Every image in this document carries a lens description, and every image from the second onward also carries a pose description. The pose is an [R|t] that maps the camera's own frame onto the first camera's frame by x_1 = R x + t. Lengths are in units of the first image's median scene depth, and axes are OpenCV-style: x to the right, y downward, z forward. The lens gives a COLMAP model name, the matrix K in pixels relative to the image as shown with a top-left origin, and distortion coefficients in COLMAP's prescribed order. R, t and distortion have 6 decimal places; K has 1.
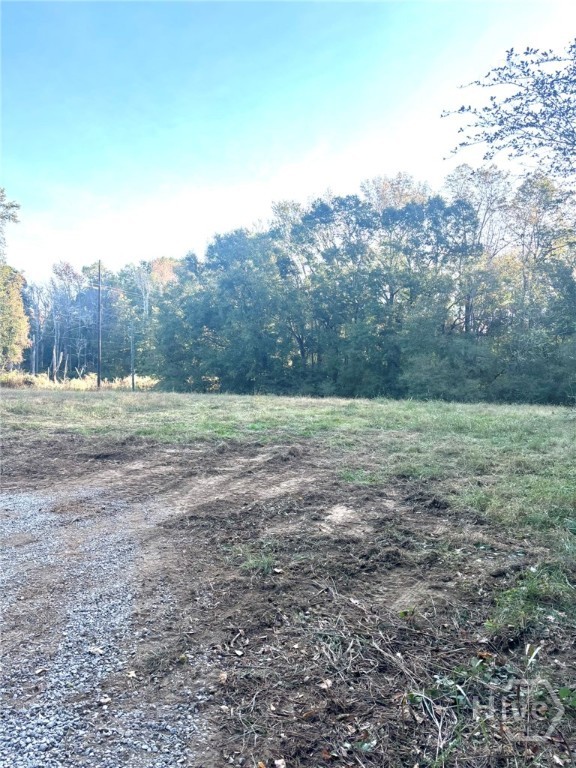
lens RADIAL K [[590.4, 0, 286.9], [0, 590.4, 386.1], [0, 0, 1]] dist [0.010379, -0.000219]
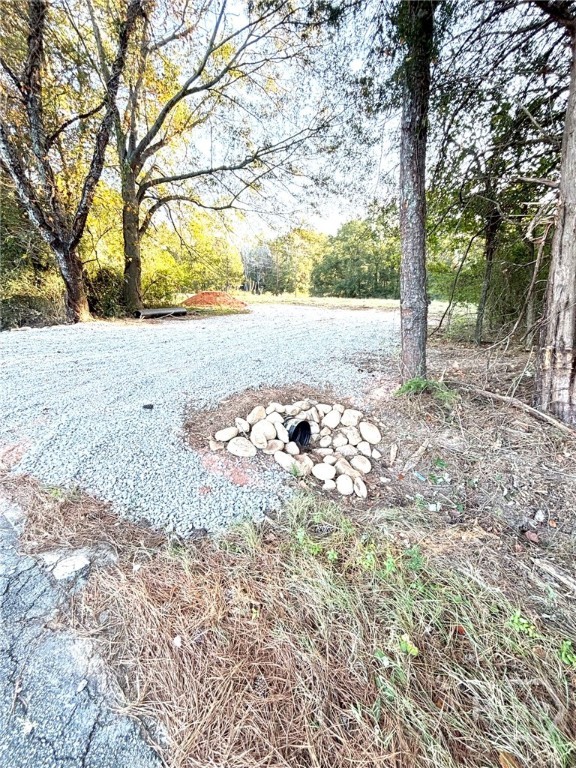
lens RADIAL K [[308.3, 0, 288.1], [0, 308.3, 384.5], [0, 0, 1]] dist [-0.003167, -0.000126]
pose [[0.985150, 0.044416, -0.165852, -0.100570], [0.002266, 0.962512, 0.271229, 0.002377], [0.171682, -0.267577, 0.948118, -0.245160]]
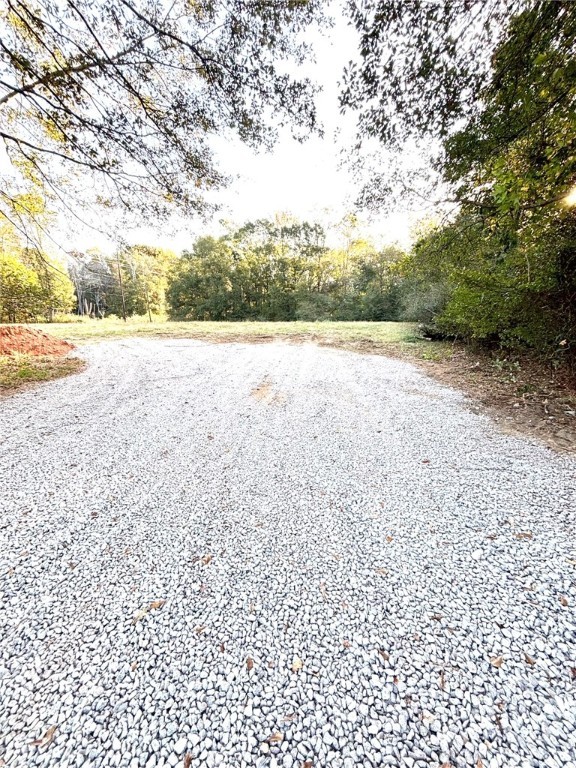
lens RADIAL K [[308.3, 0, 284.8], [0, 308.3, 381.2], [0, 0, 1]] dist [-0.003167, -0.000126]
pose [[0.964340, -0.084477, 0.250822, -0.135529], [0.030631, 0.976948, 0.211270, -0.006876], [-0.262887, -0.196054, 0.944697, -0.100900]]
